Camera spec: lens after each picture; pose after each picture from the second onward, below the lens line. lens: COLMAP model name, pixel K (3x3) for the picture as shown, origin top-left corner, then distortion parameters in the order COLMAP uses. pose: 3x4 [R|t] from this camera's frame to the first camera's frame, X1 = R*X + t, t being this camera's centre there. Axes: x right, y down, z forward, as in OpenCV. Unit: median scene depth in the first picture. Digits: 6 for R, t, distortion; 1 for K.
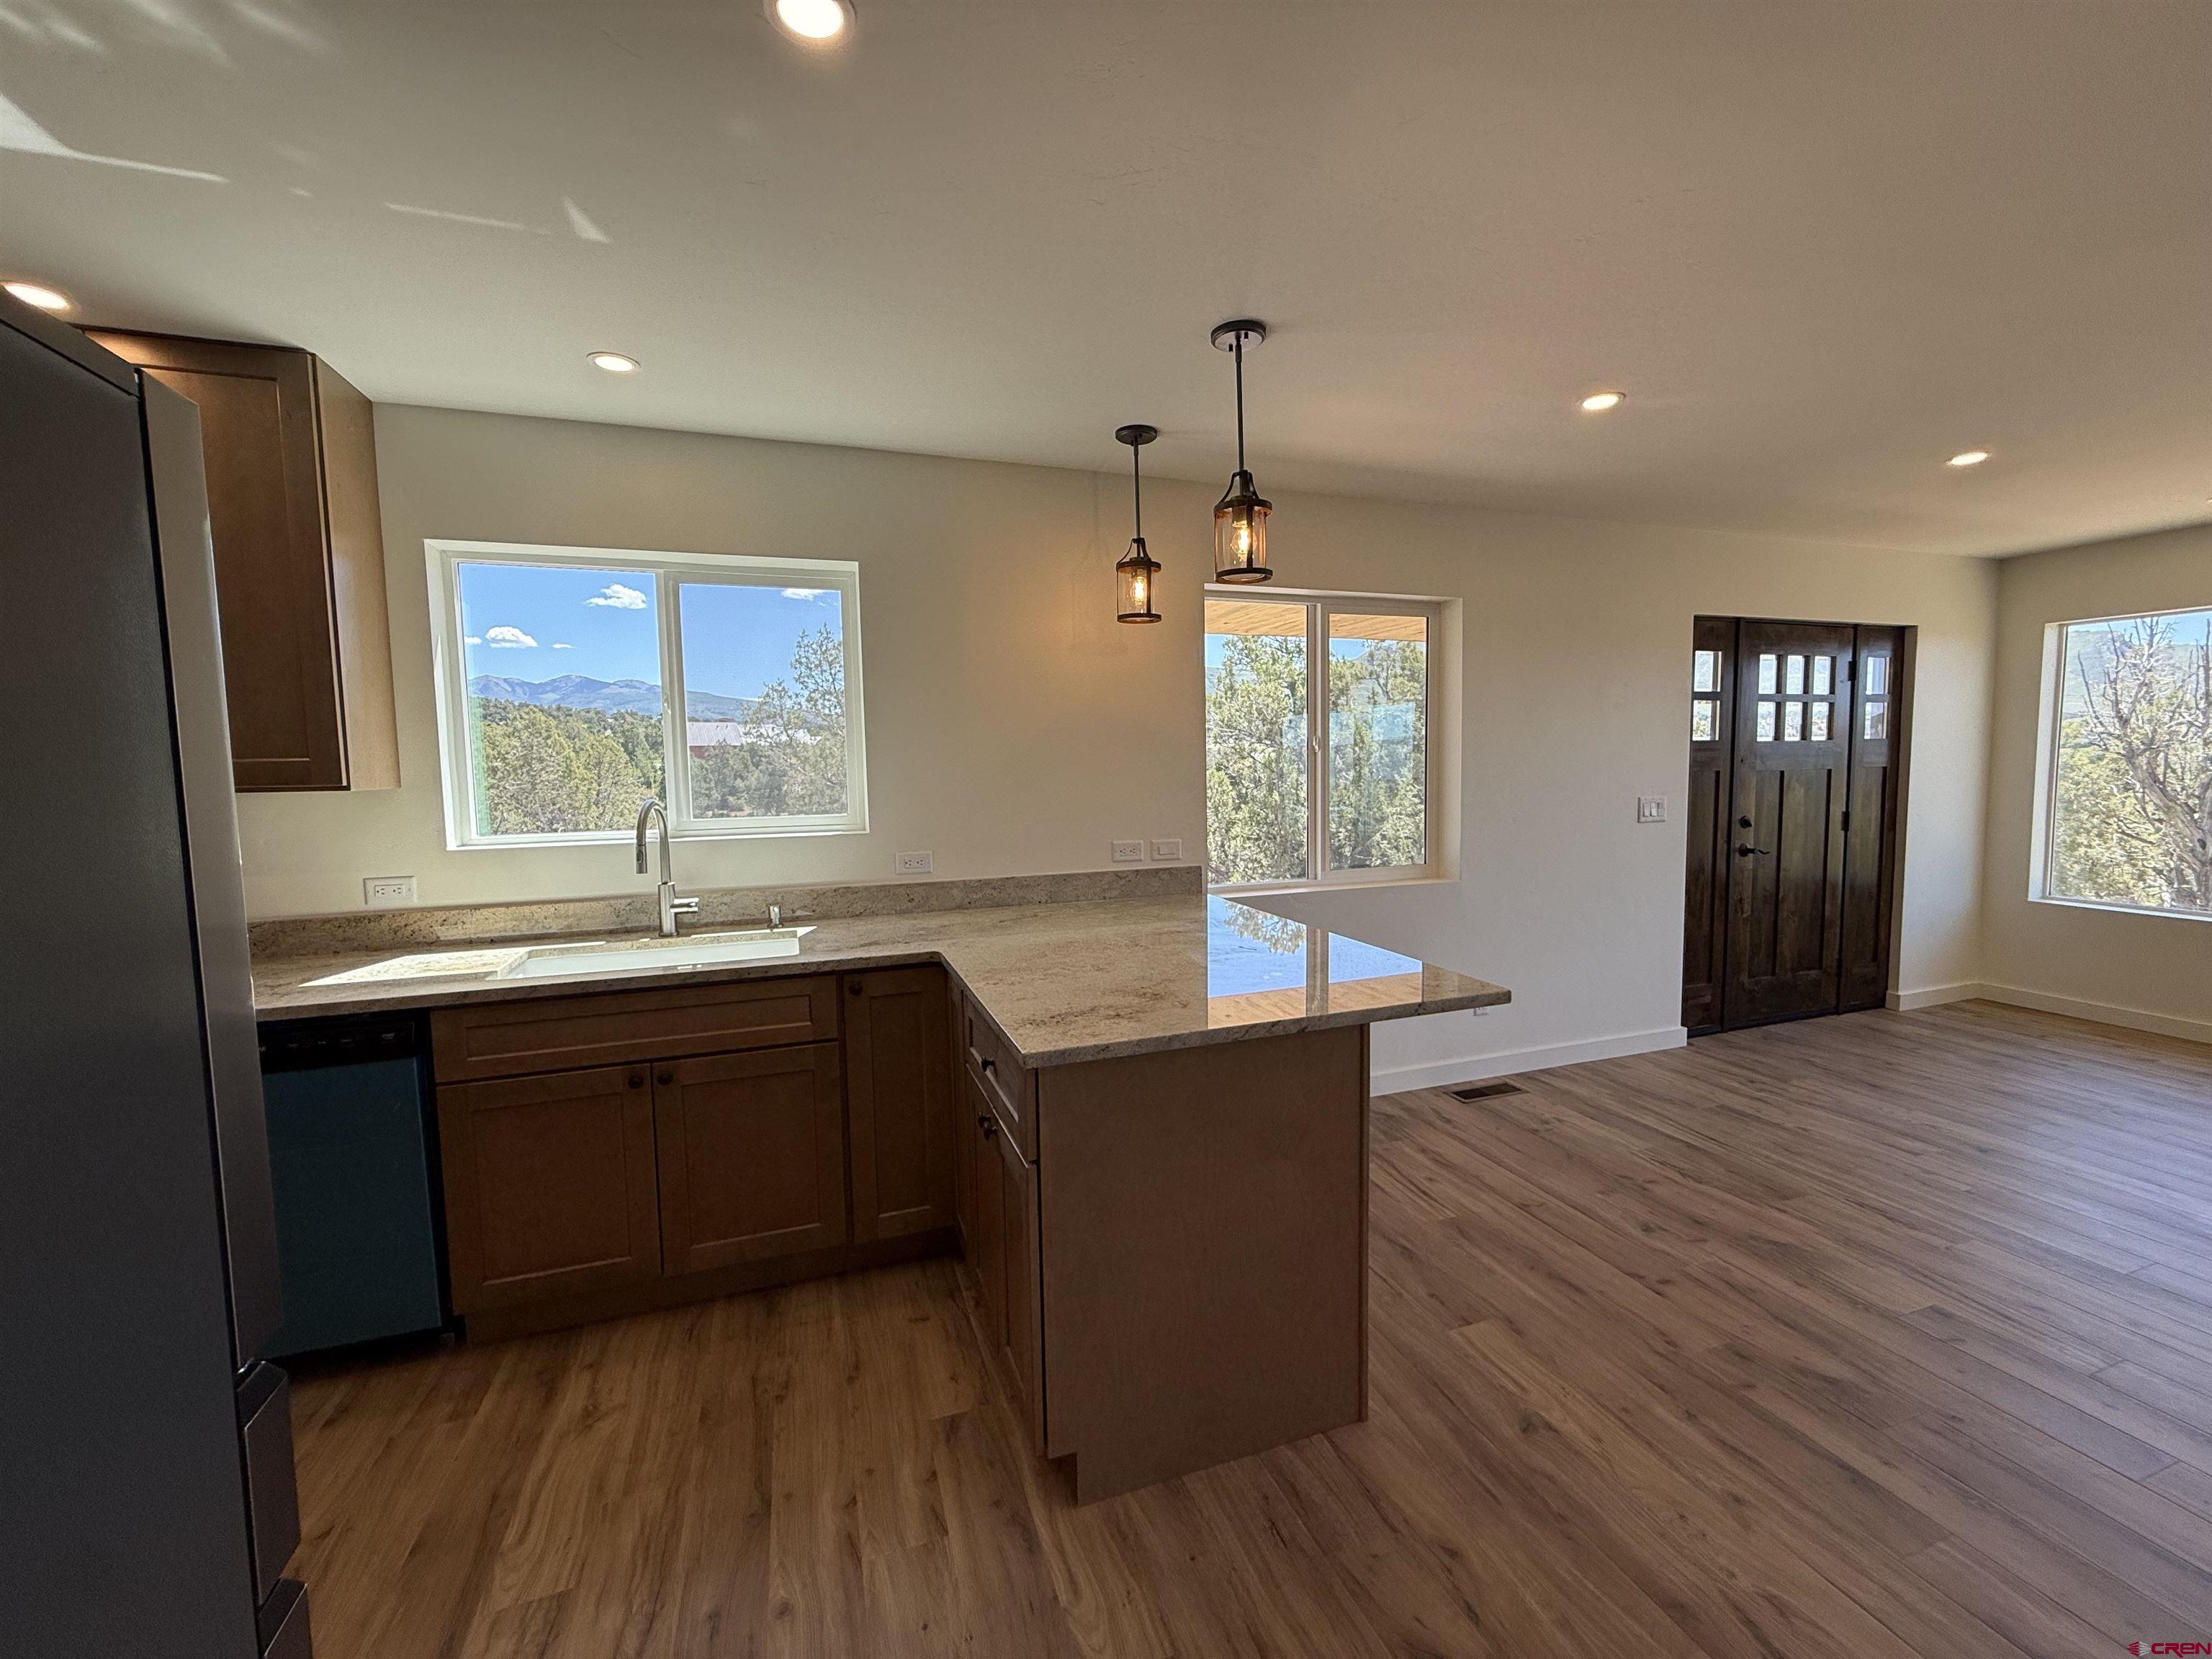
lens RADIAL K [[886.9, 0, 1104.2], [0, 886.9, 826.4], [0, 0, 1]] dist [0.002254, 0.000226]
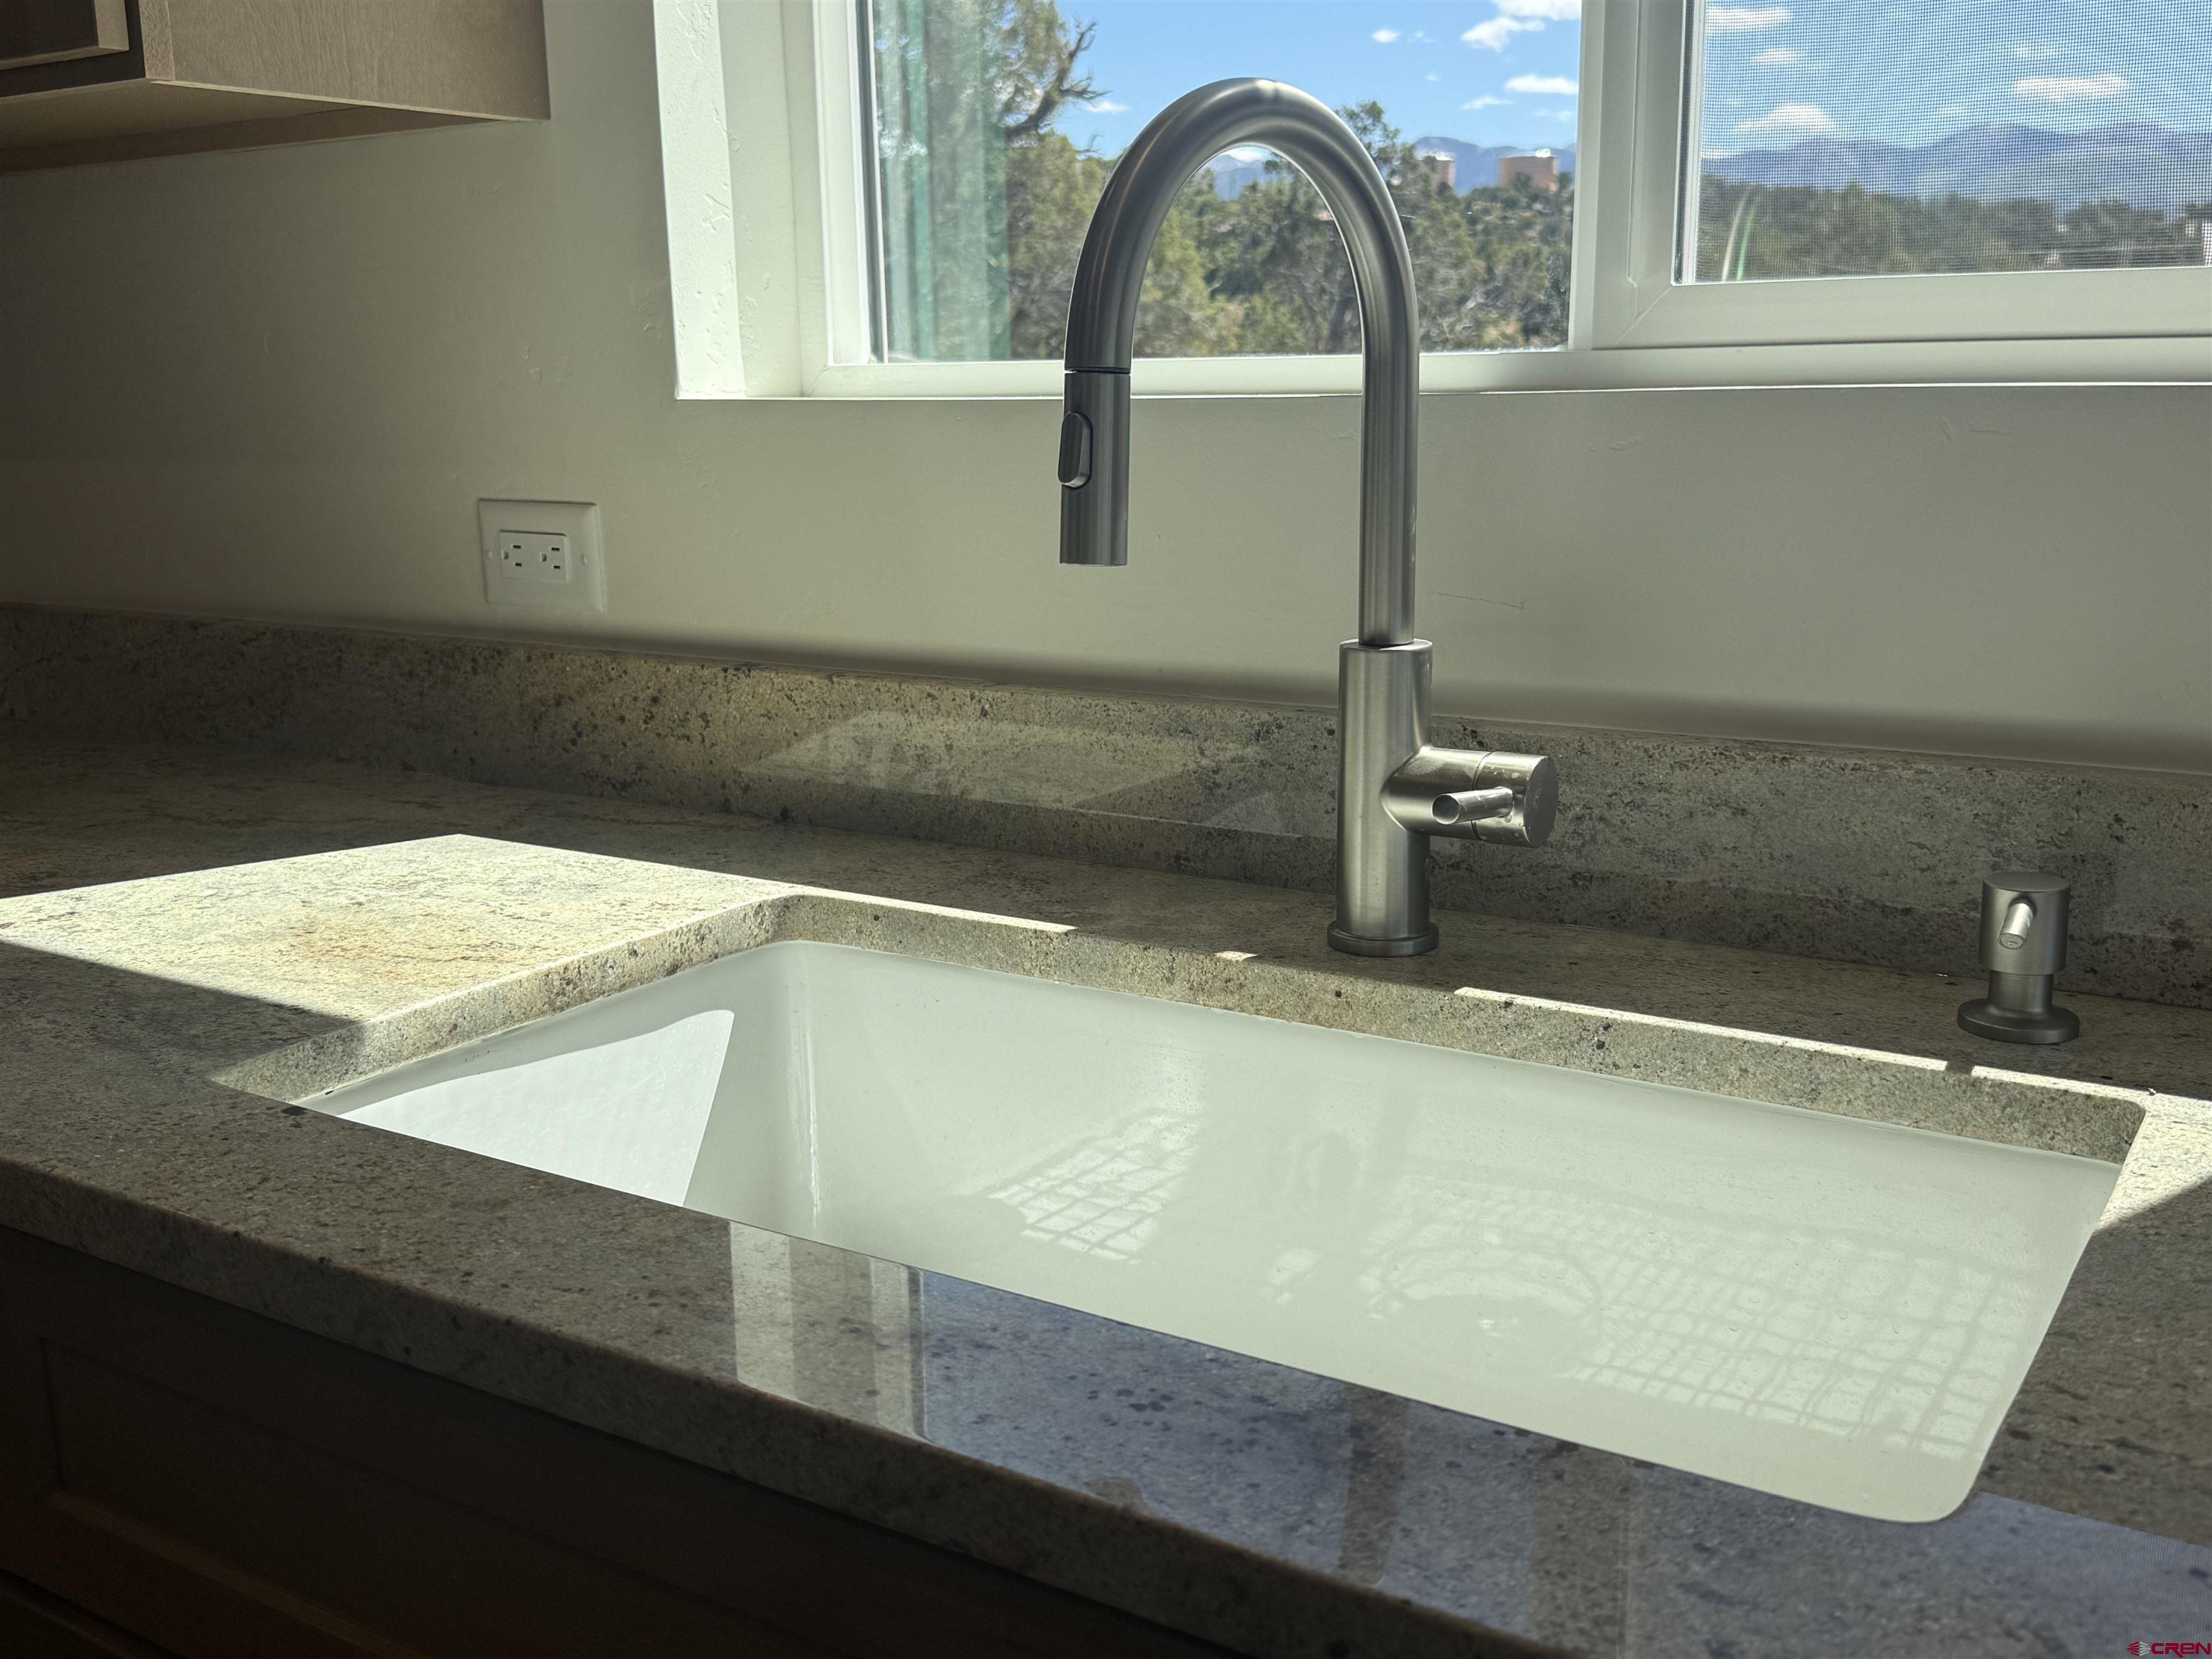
lens RADIAL K [[2140.3, 0, 1104.9], [0, 2140.3, 826.3], [0, 0, 1]] dist [0.043596, 0.000000]
pose [[0.616322, 0.174140, -0.767999, -0.211224], [-0.054159, 0.982308, 0.179271, 0.028768], [0.785630, -0.068894, 0.614849, 0.716458]]
